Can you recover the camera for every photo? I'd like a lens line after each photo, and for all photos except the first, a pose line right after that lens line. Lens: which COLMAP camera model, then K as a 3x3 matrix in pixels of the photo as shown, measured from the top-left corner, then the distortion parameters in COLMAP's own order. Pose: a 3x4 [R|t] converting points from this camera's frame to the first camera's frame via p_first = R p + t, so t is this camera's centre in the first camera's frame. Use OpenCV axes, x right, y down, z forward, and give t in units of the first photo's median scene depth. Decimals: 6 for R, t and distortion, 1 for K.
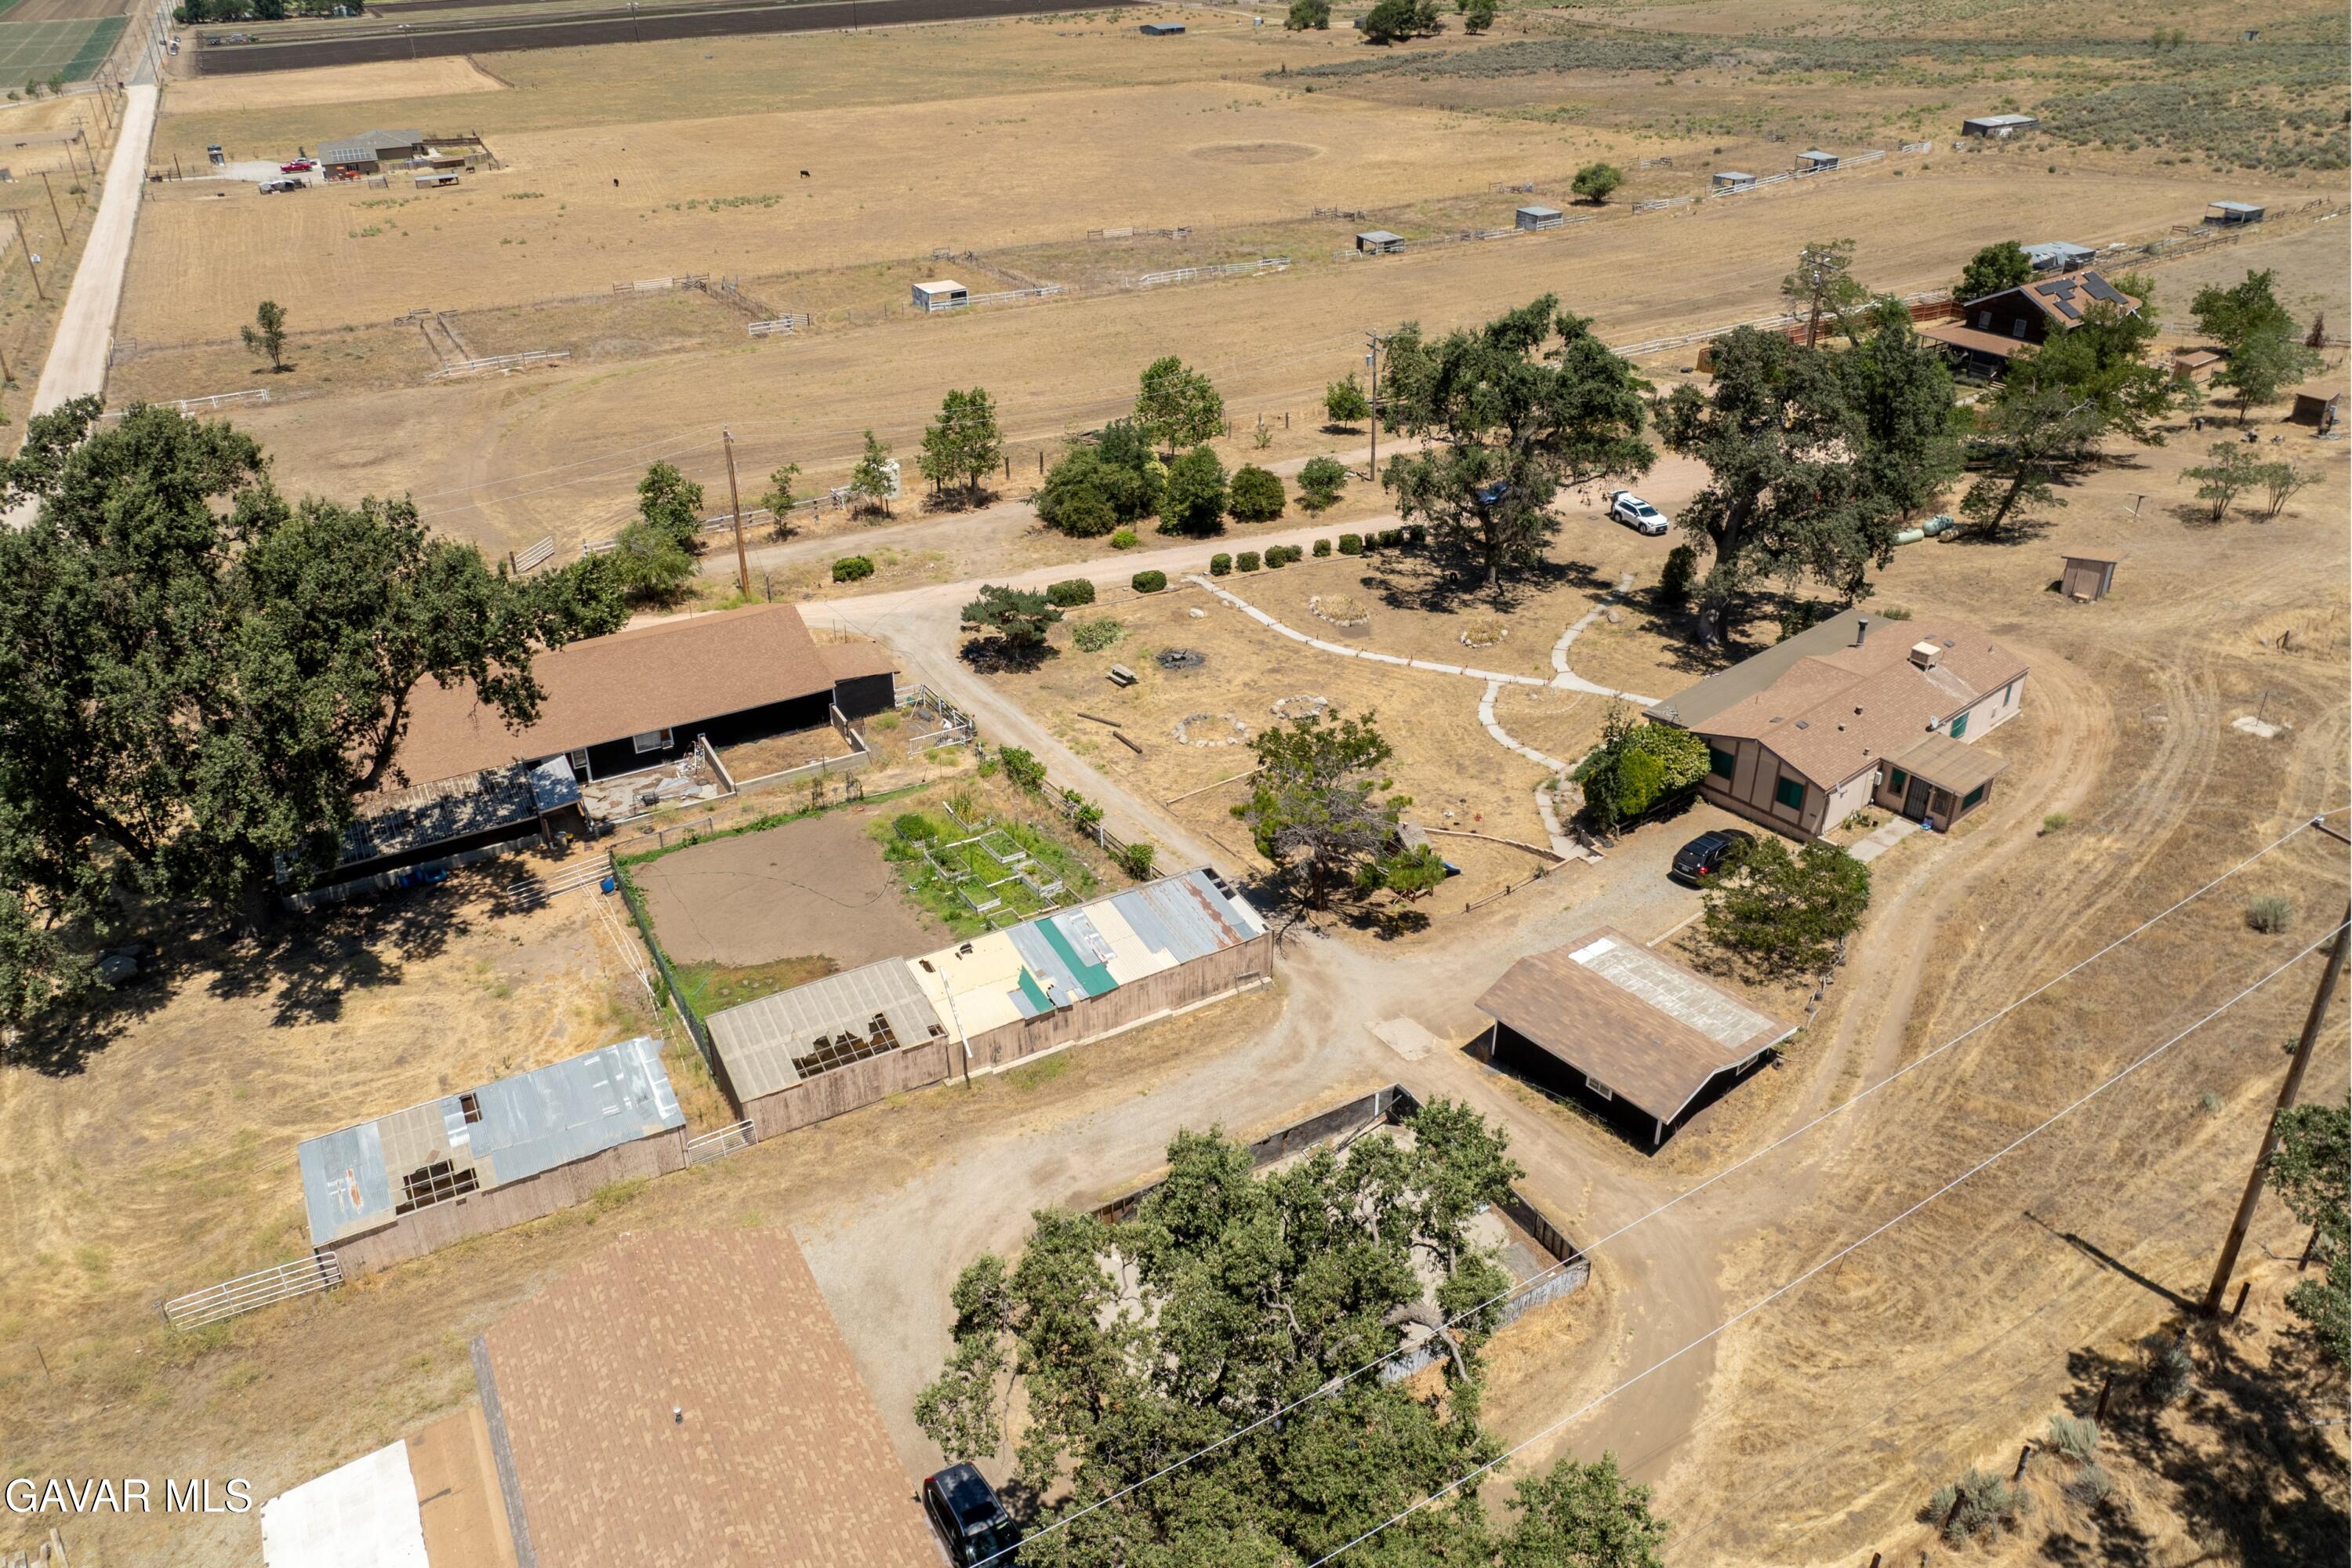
lens RADIAL K [[1663.9, 0, 1171.5], [0, 1663.9, 715.9], [0, 0, 1]] dist [-0.056502, 0.038640]
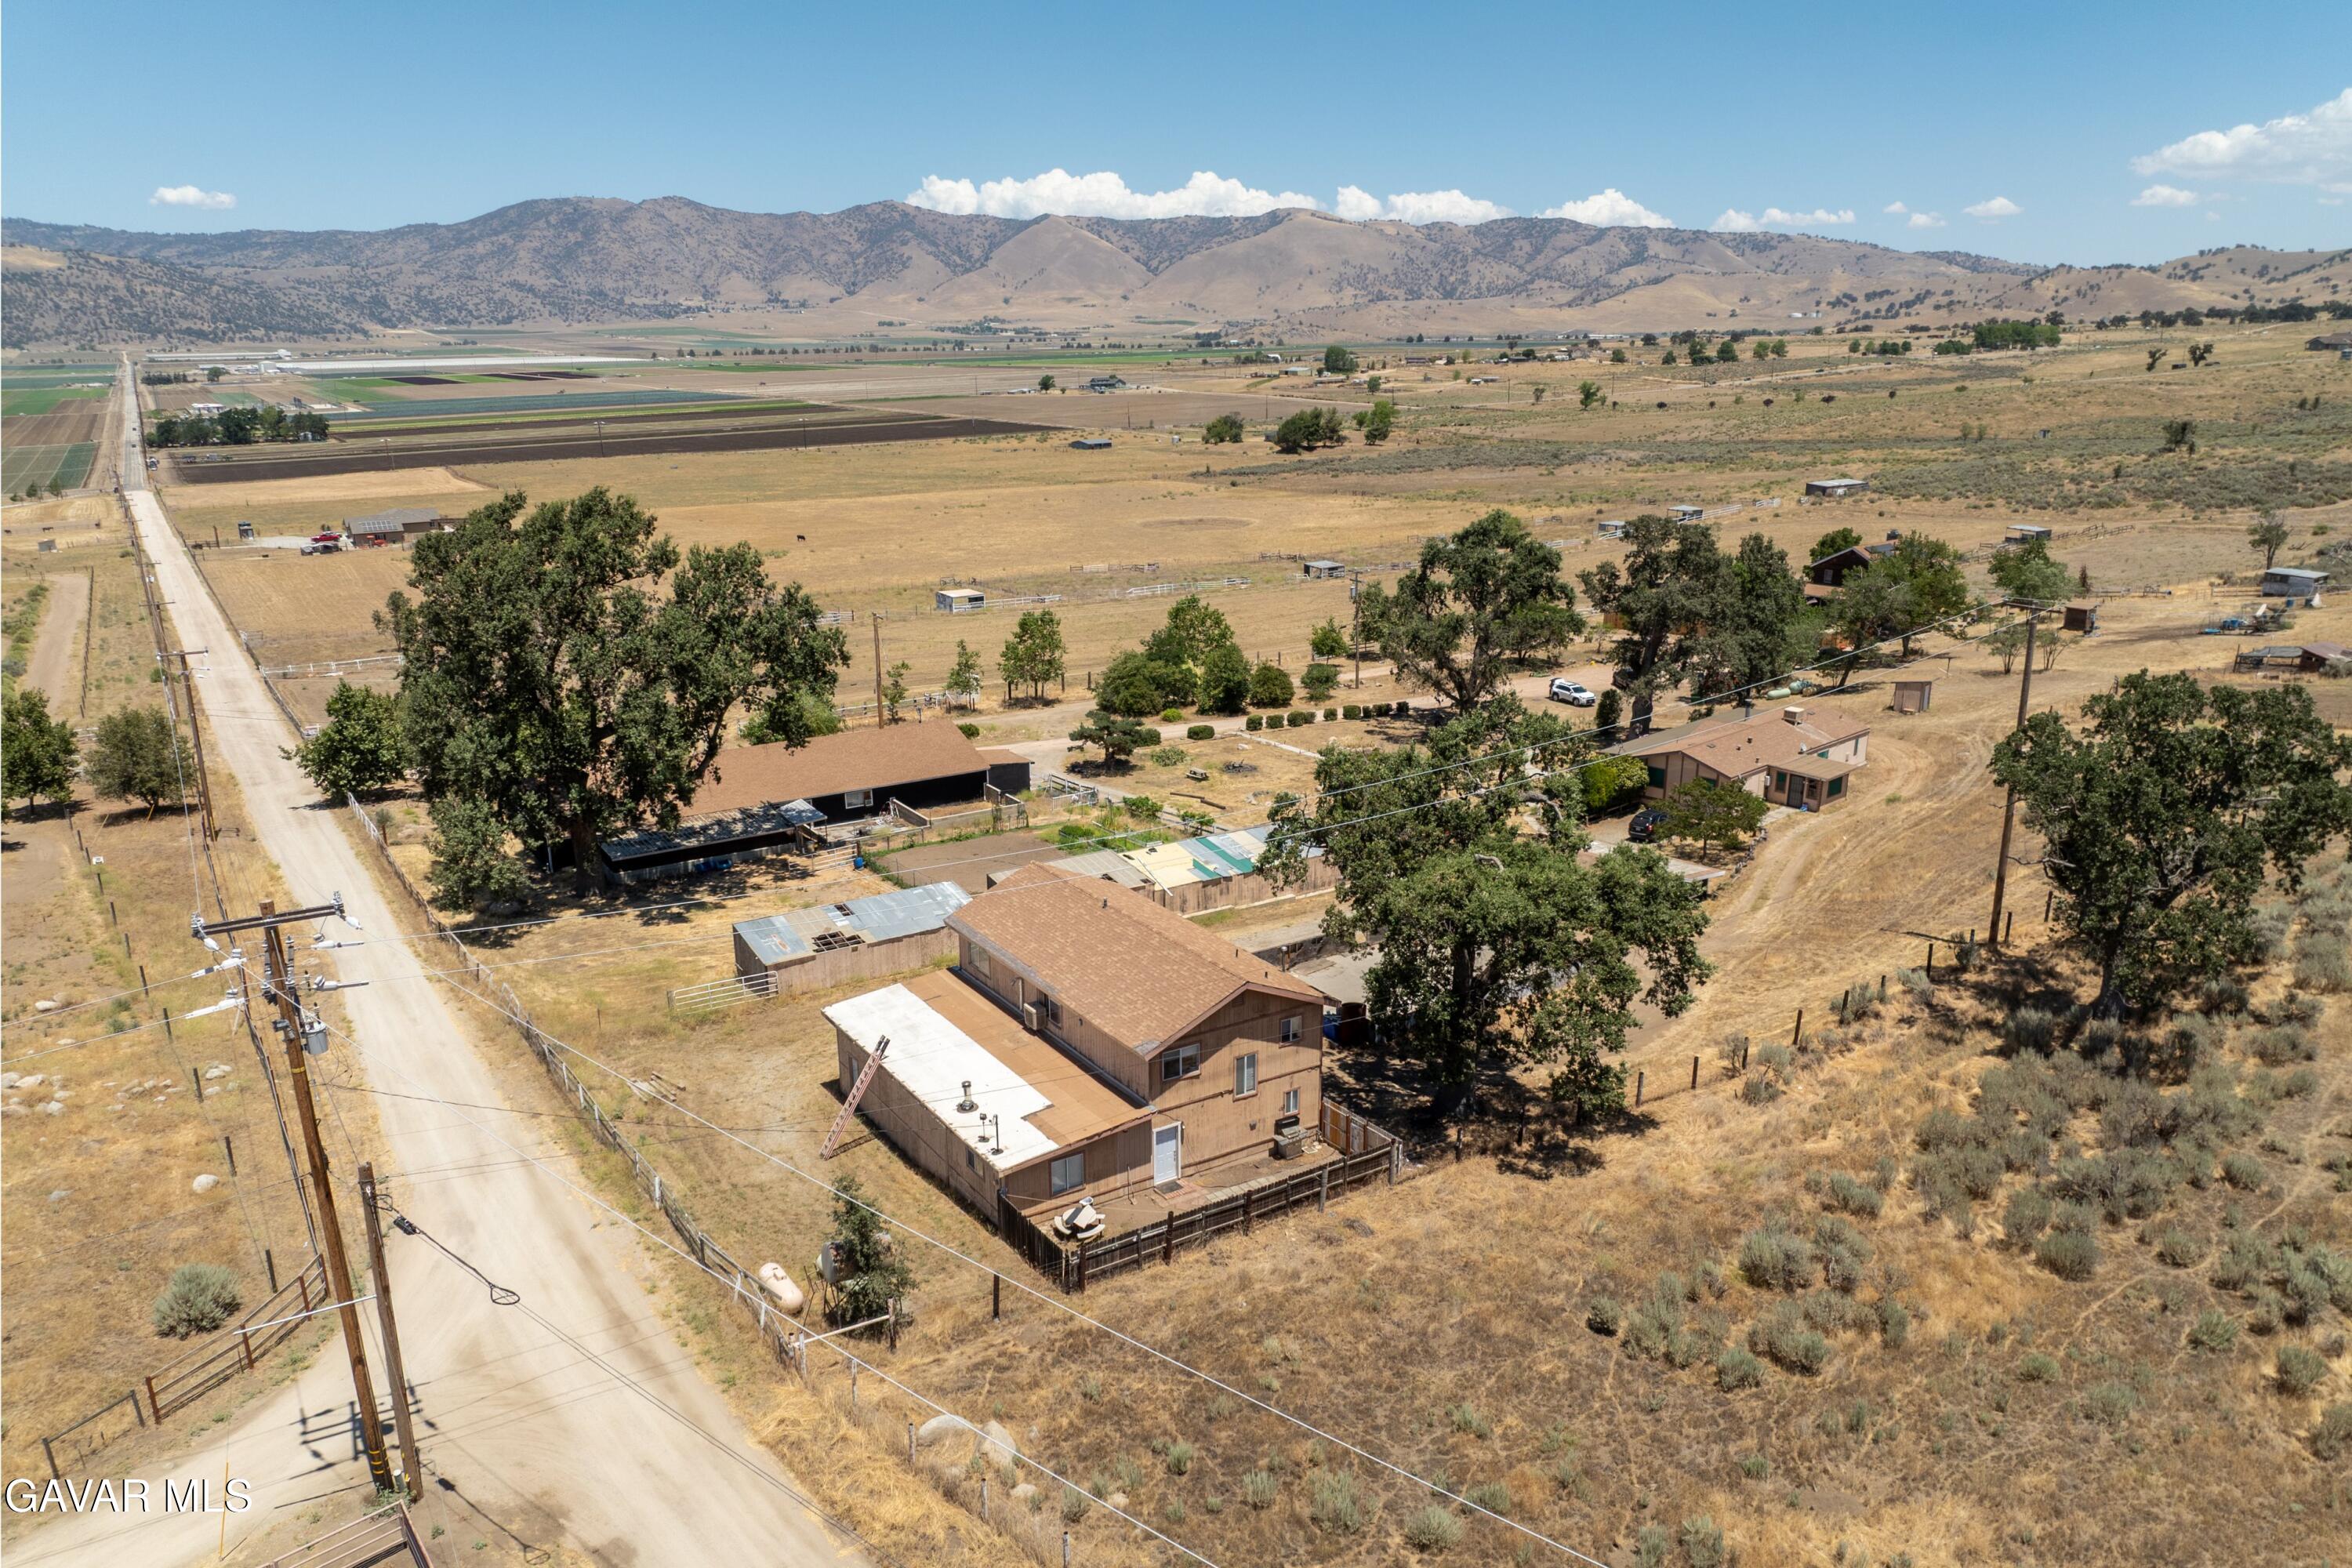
lens RADIAL K [[1662.0, 0, 1166.6], [0, 1662.0, 847.4], [0, 0, 1]] dist [-0.031970, 0.003752]
pose [[0.998324, -0.014426, 0.056052, -0.133691], [0.023971, 0.984532, -0.173556, 0.269846], [-0.052681, 0.174609, 0.983228, -0.287694]]
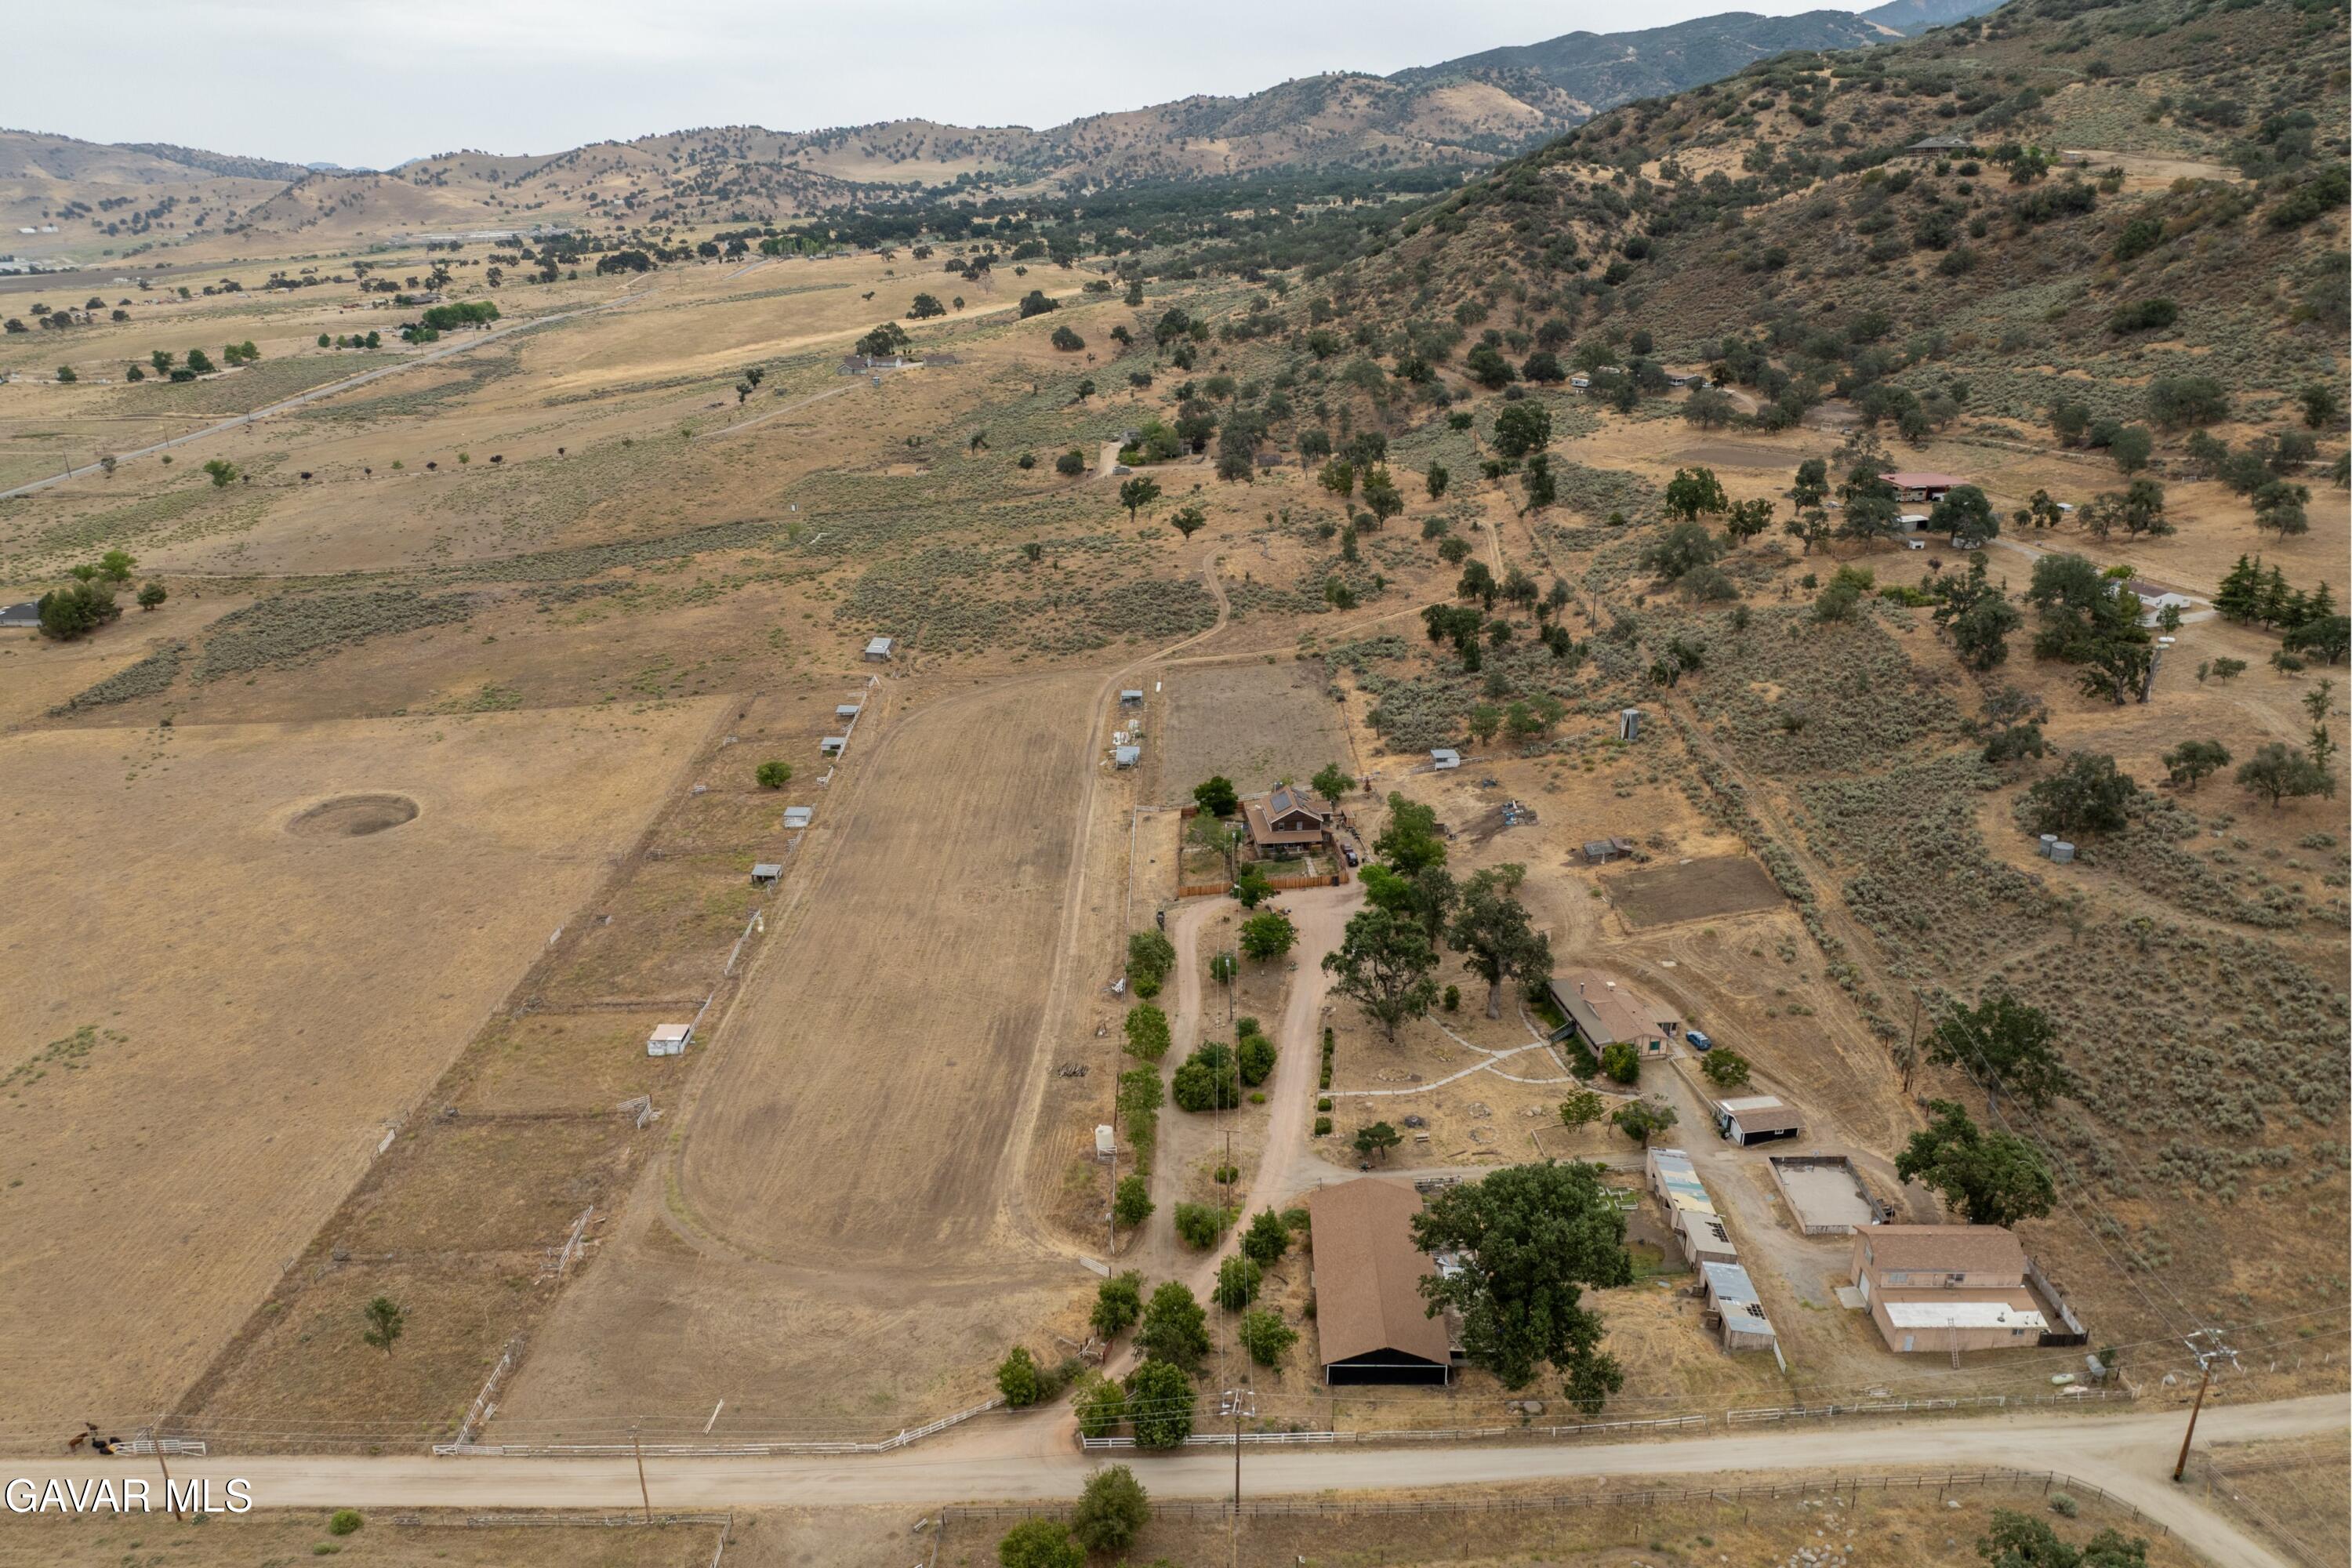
lens RADIAL K [[1666.1, 0, 1176.0], [0, 1666.1, 784.0], [0, 0, 1]] dist [-0.005832, -0.072551]
pose [[0.515573, -0.294031, 0.804817, -1.935168], [0.403938, 0.911761, 0.074336, -0.786206], [-0.755658, 0.286770, 0.588850, -0.204159]]
